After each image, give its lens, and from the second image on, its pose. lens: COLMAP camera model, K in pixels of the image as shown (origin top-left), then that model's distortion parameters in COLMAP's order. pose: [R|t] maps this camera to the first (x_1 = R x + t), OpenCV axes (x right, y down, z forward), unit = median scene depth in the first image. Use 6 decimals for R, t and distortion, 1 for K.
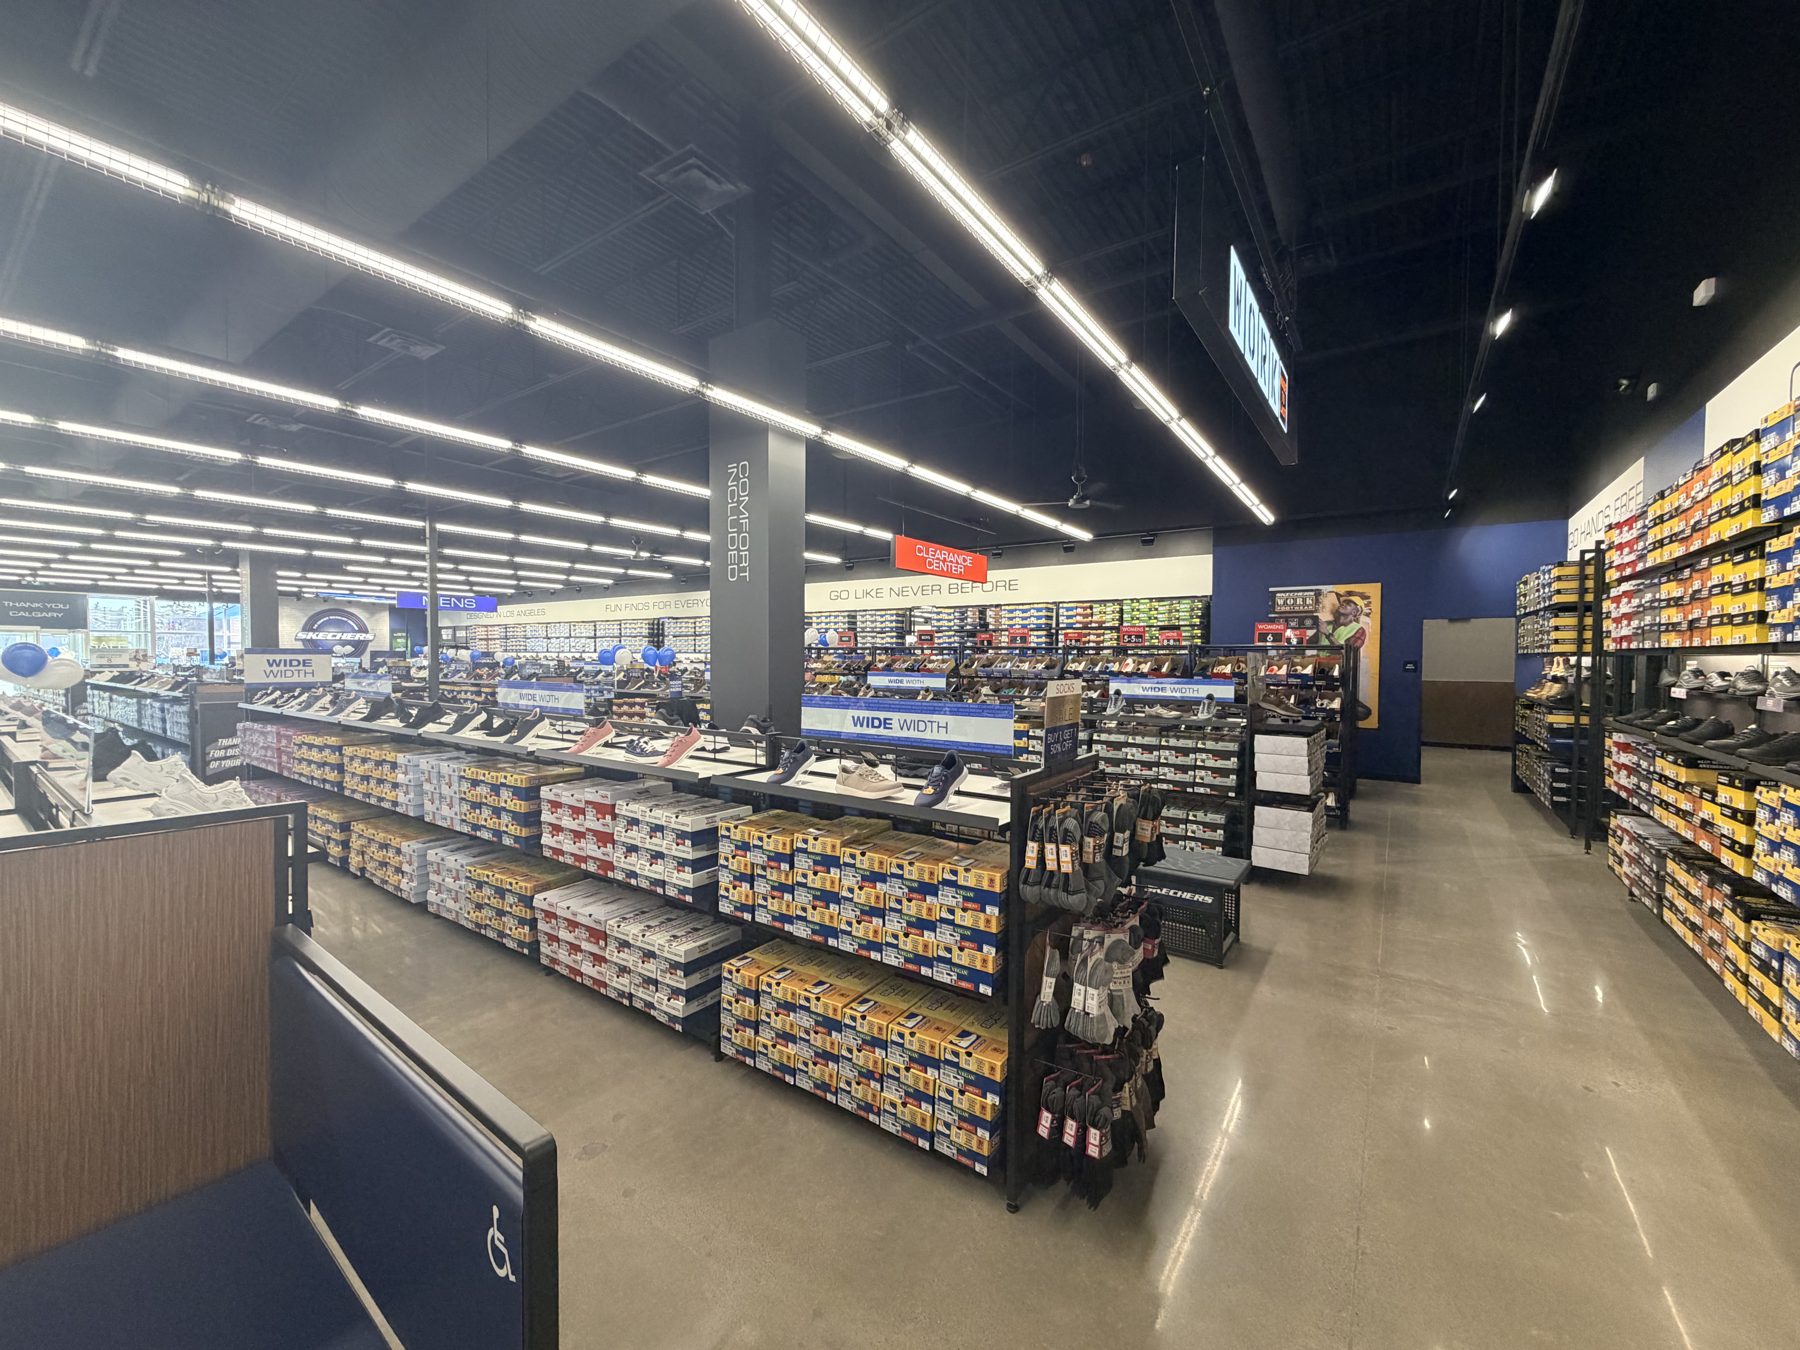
lens RADIAL K [[719.6, 0, 897.3], [0, 719.6, 677.4], [0, 0, 1]] dist [0.000256, 0.000162]
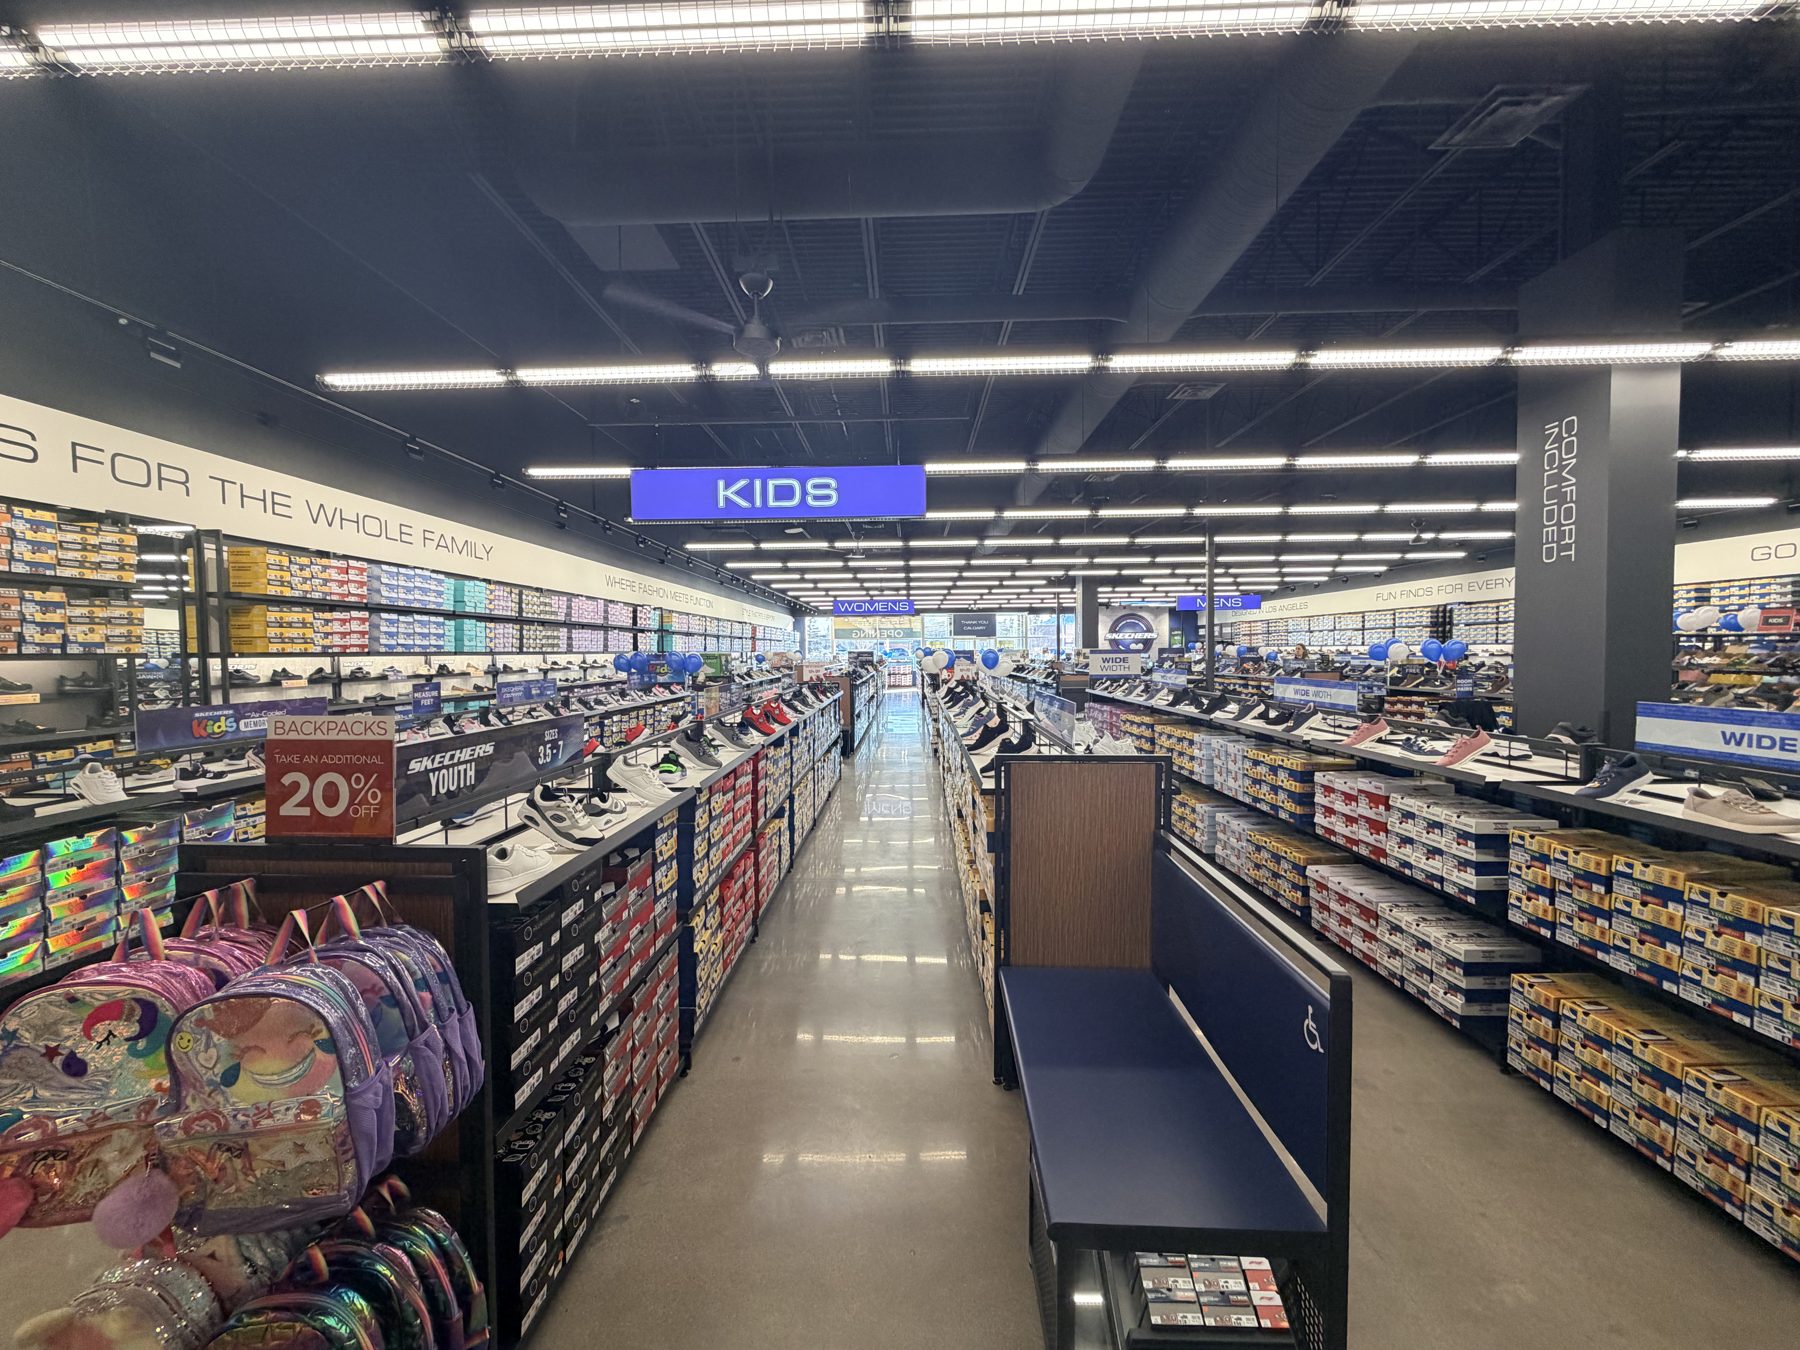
lens RADIAL K [[707.5, 0, 900.0], [0, 707.5, 677.3], [0, 0, 1]] dist [0.000010, 0.000093]
pose [[0.560373, 0.017469, -0.828056, 0.038052], [-0.009393, 0.999847, 0.014737, -0.005058], [0.828187, -0.000481, 0.560451, -0.106789]]
